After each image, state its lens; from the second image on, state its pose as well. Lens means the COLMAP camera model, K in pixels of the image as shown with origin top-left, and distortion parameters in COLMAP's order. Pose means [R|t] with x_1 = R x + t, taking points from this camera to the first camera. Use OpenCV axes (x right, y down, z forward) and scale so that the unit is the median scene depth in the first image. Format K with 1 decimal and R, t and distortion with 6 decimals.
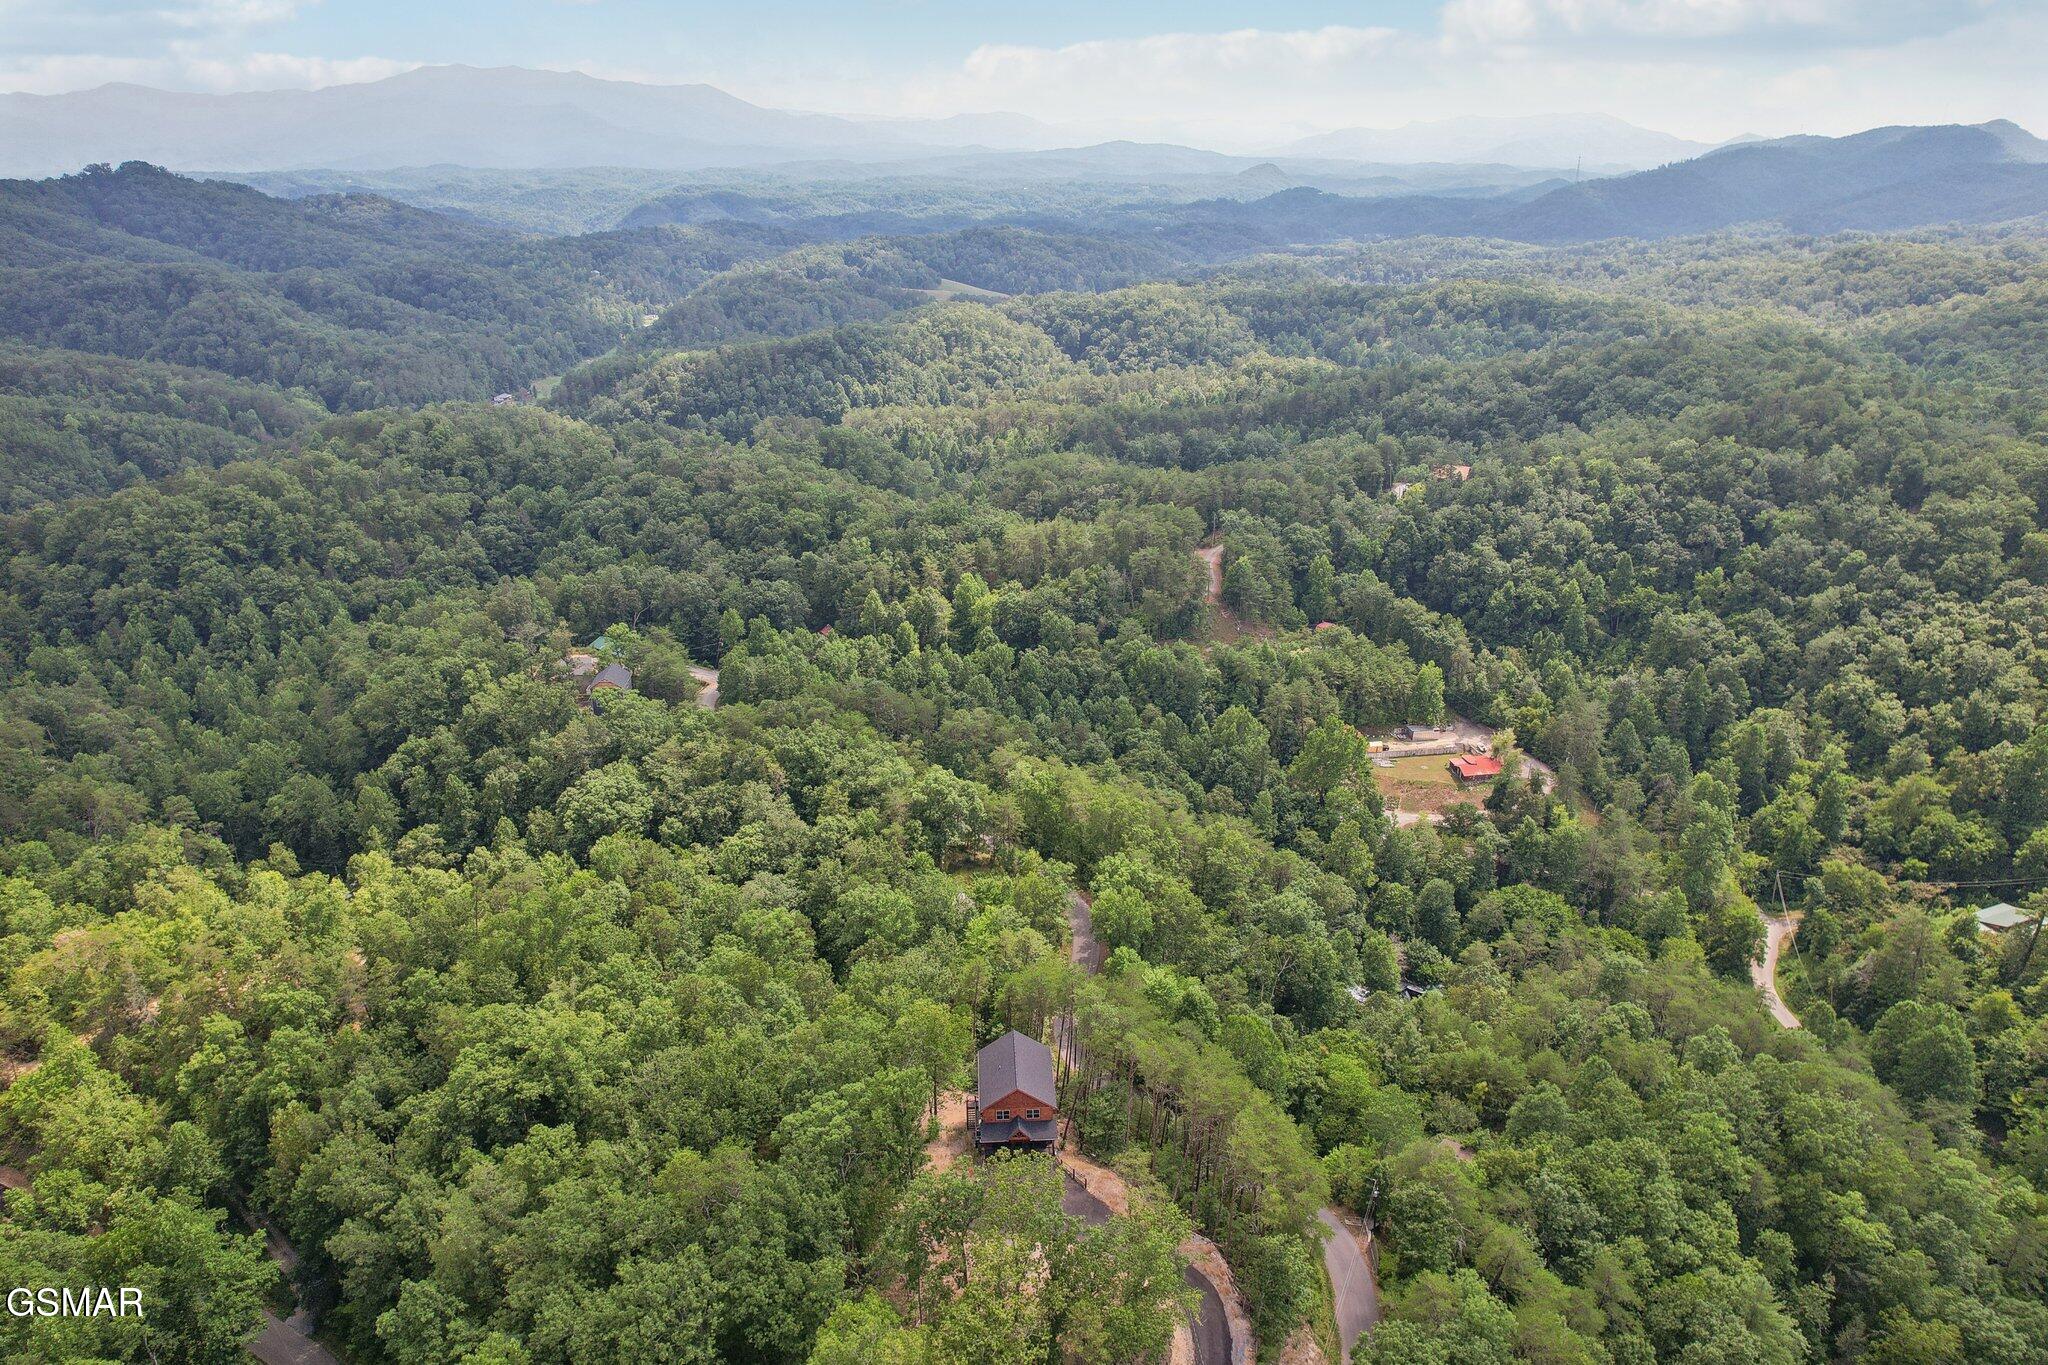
lens RADIAL K [[1306.2, 0, 1032.5], [0, 1306.2, 686.4], [0, 0, 1]] dist [-0.066363, 0.073852]
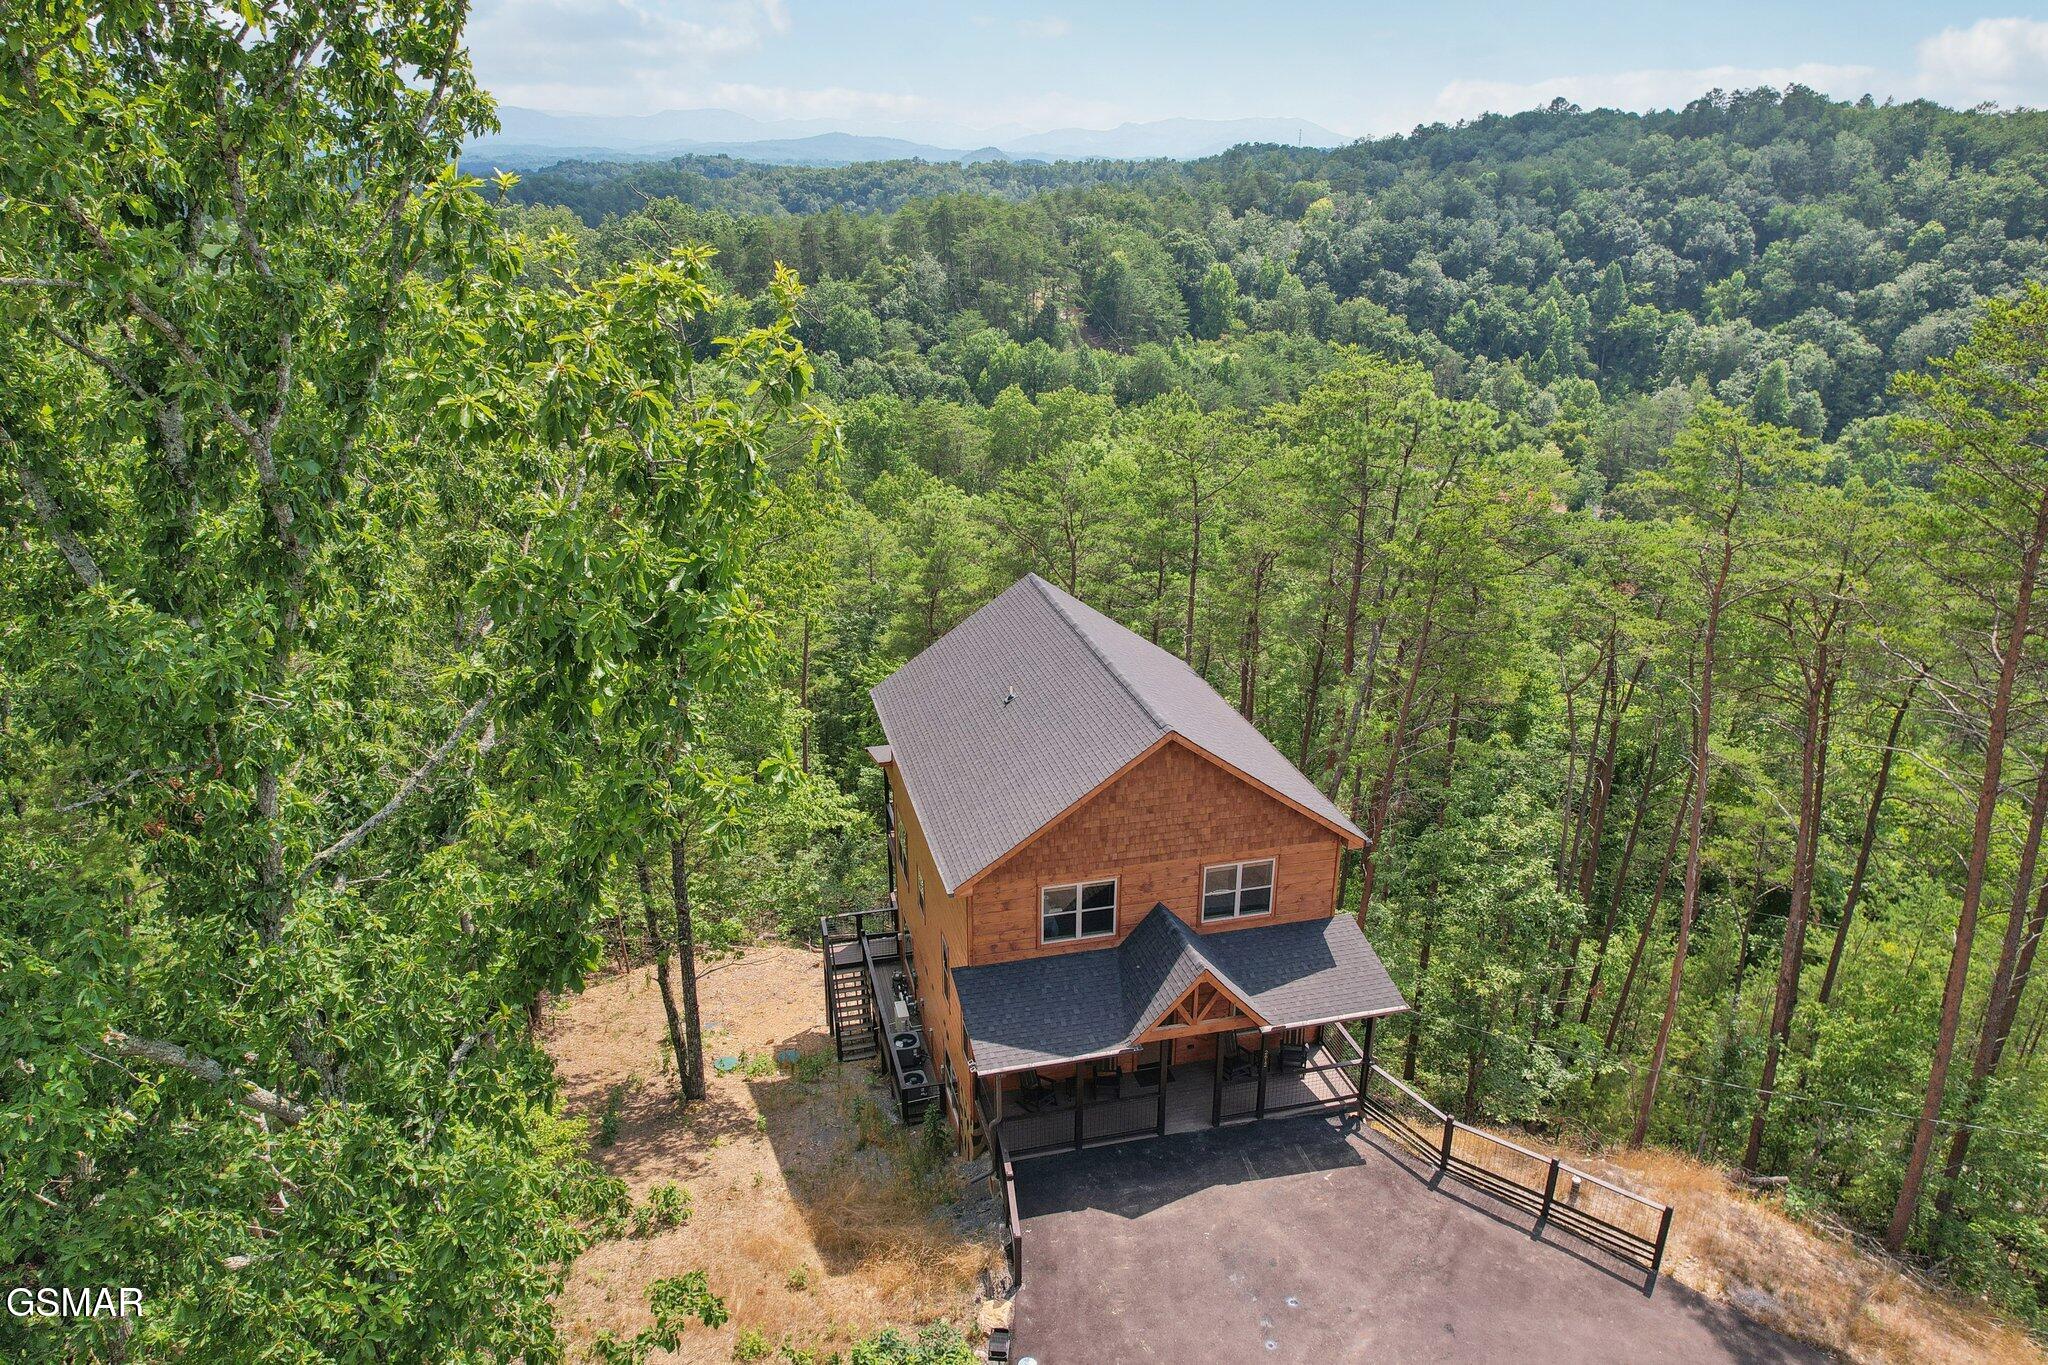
lens RADIAL K [[1306.2, 0, 1032.5], [0, 1306.2, 686.4], [0, 0, 1]] dist [-0.066363, 0.073852]
pose [[0.979275, -0.047945, 0.196778, -0.026099], [0.048755, 0.998811, 0.000729, 0.123883], [-0.196579, 0.008880, 0.980448, 0.341633]]
